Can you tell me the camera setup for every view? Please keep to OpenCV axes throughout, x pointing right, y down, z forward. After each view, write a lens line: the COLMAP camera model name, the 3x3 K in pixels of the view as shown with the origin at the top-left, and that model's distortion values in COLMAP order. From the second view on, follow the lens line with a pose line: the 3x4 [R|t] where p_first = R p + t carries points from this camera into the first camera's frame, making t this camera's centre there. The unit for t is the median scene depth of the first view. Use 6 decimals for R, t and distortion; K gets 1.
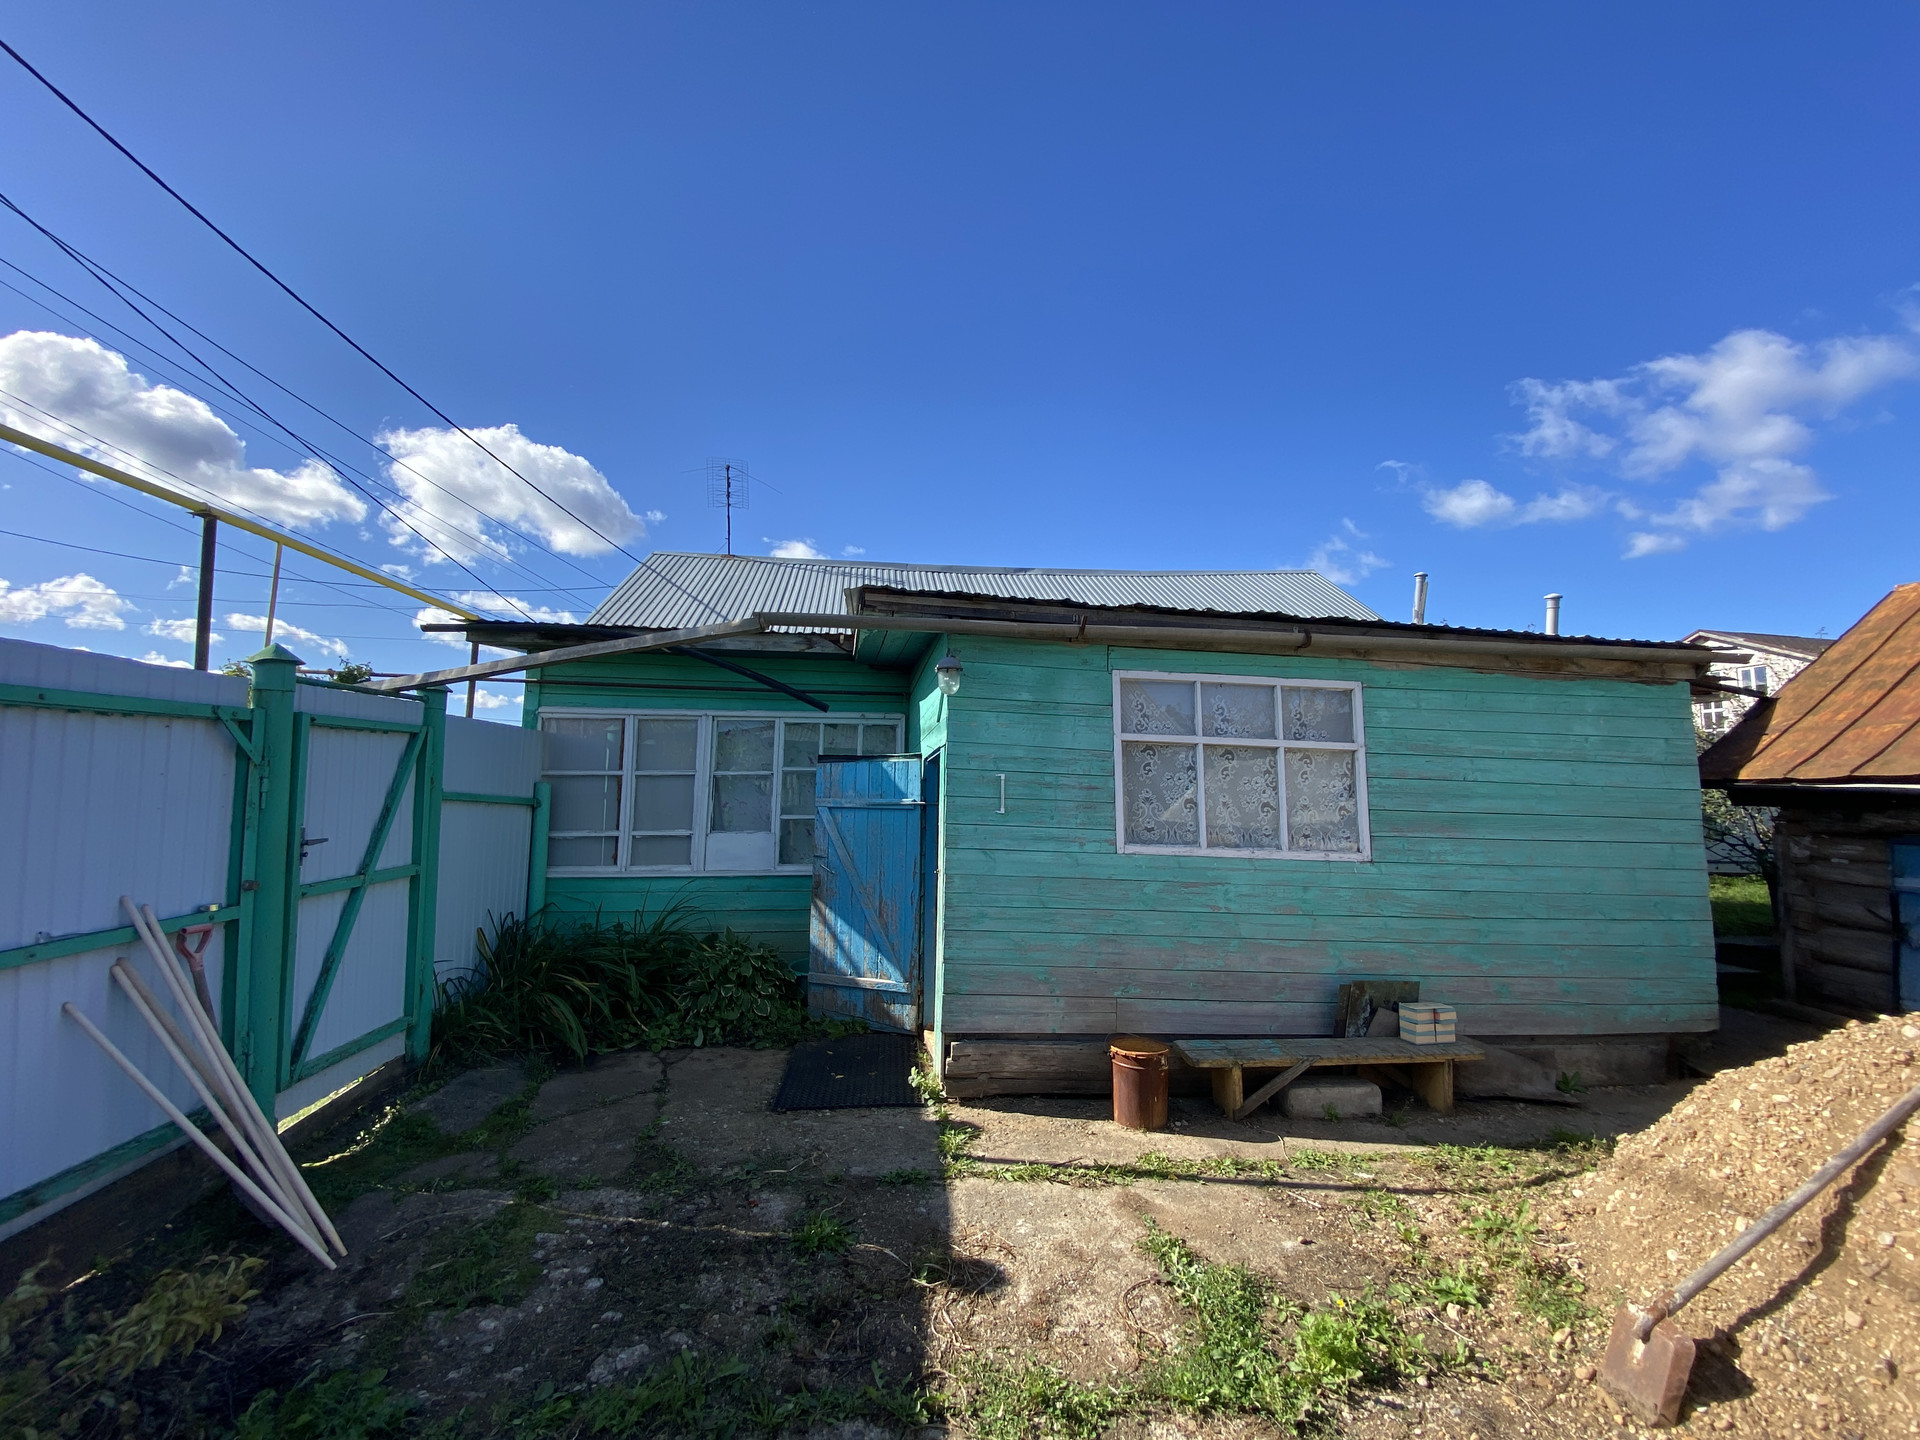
lens RADIAL K [[777.9, 0, 988.0], [0, 777.9, 720.3], [0, 0, 1]] dist [0.037302, -0.026475]
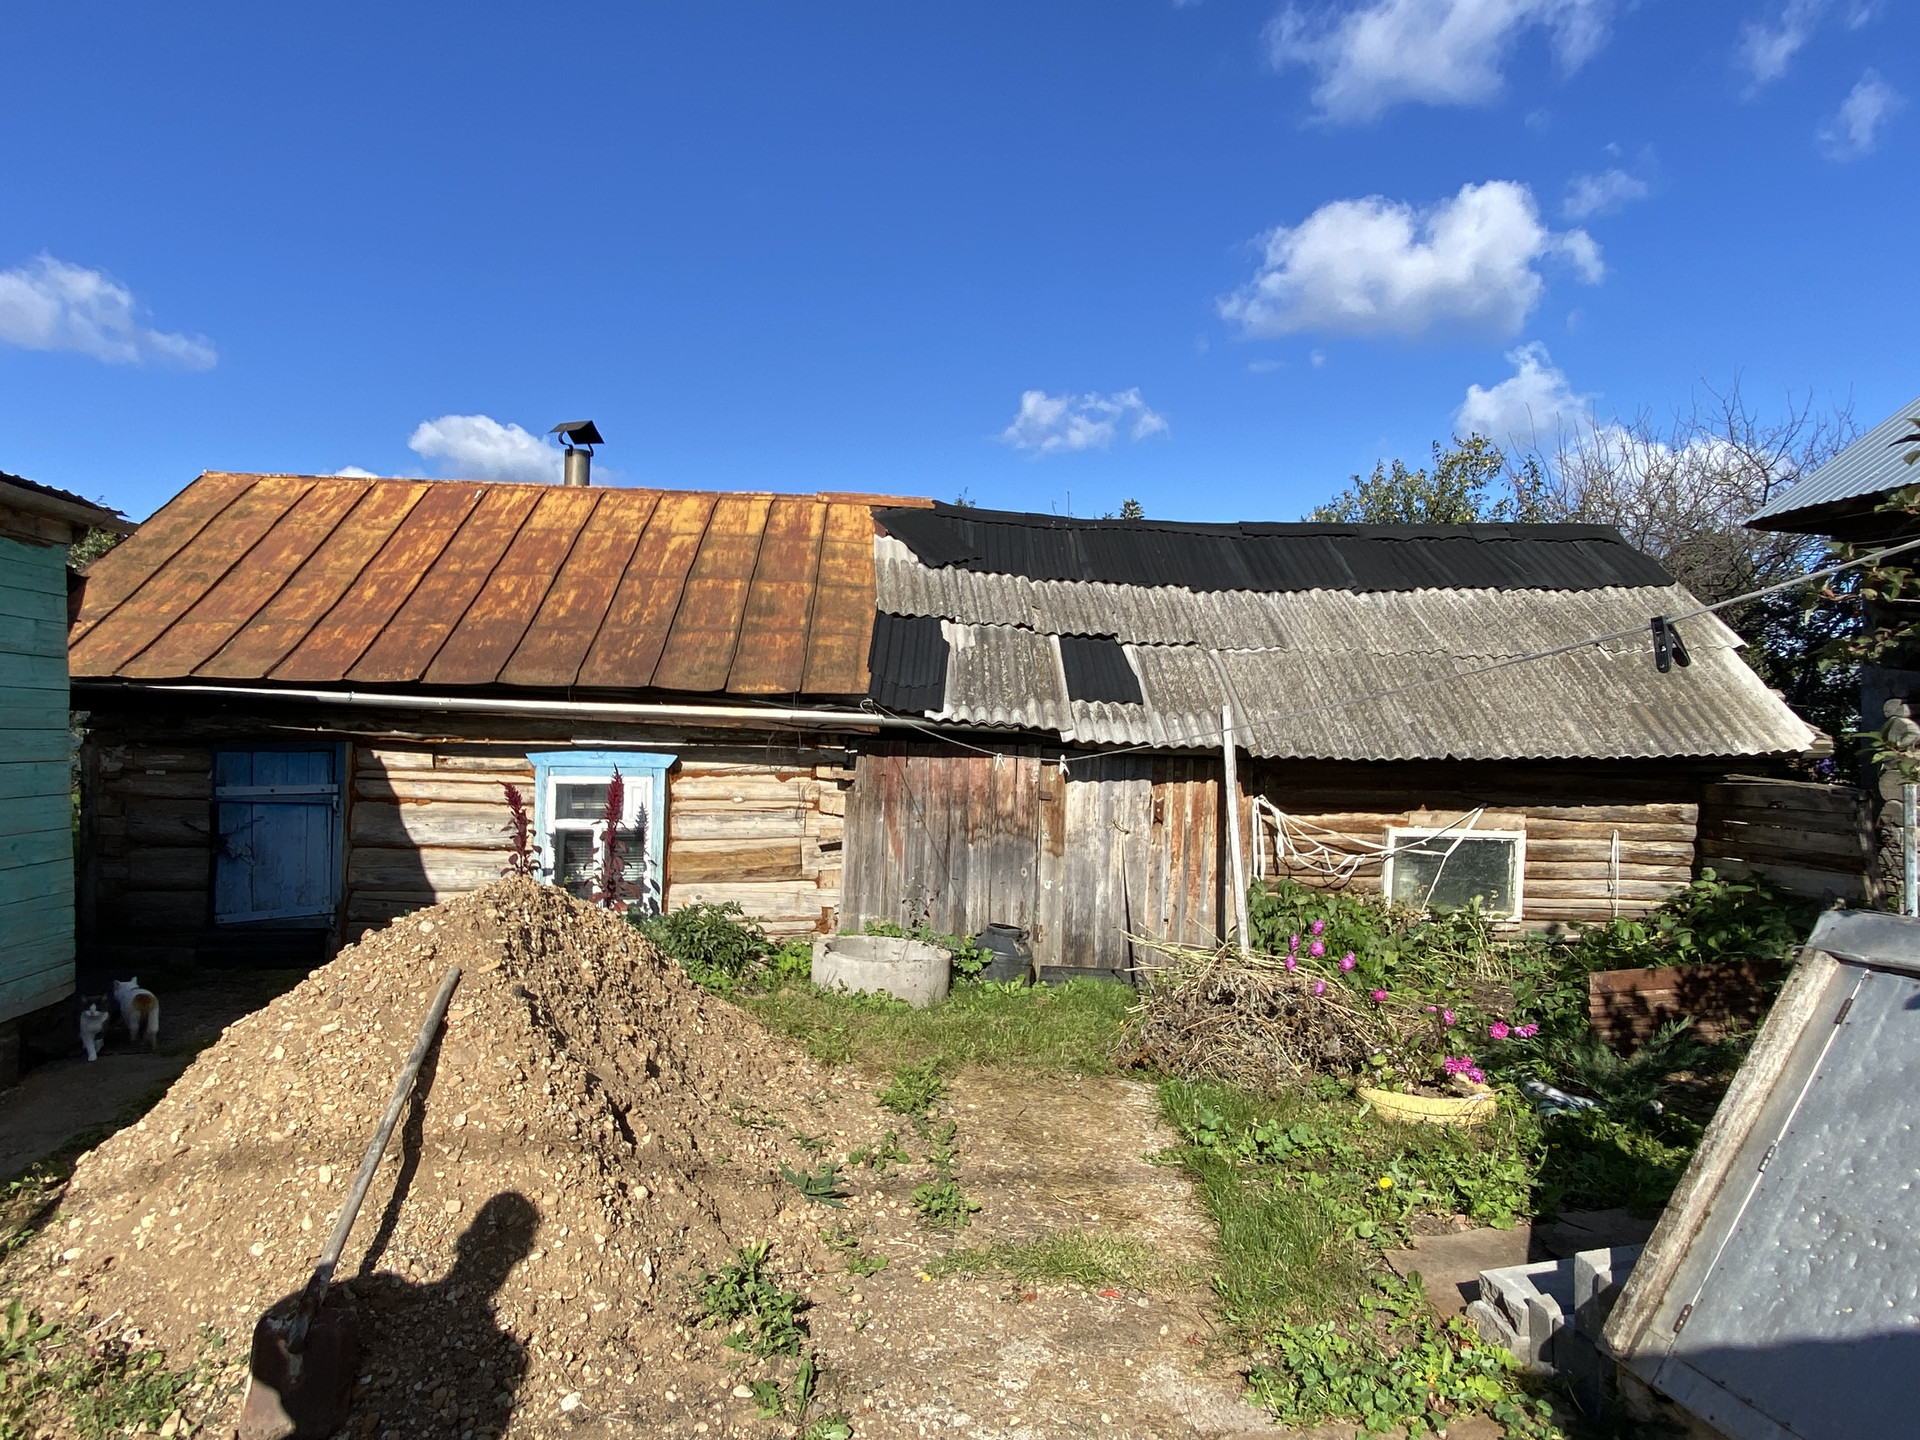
lens RADIAL K [[1029.6, 0, 960.0], [0, 1029.6, 720.0], [0, 0, 1]] dist [0.040543, -0.028250]
pose [[0.007845, -0.013872, 0.999873, -0.084809], [-0.107392, 0.994109, 0.014635, 0.007808], [-0.994186, -0.107493, 0.006309, 0.110945]]
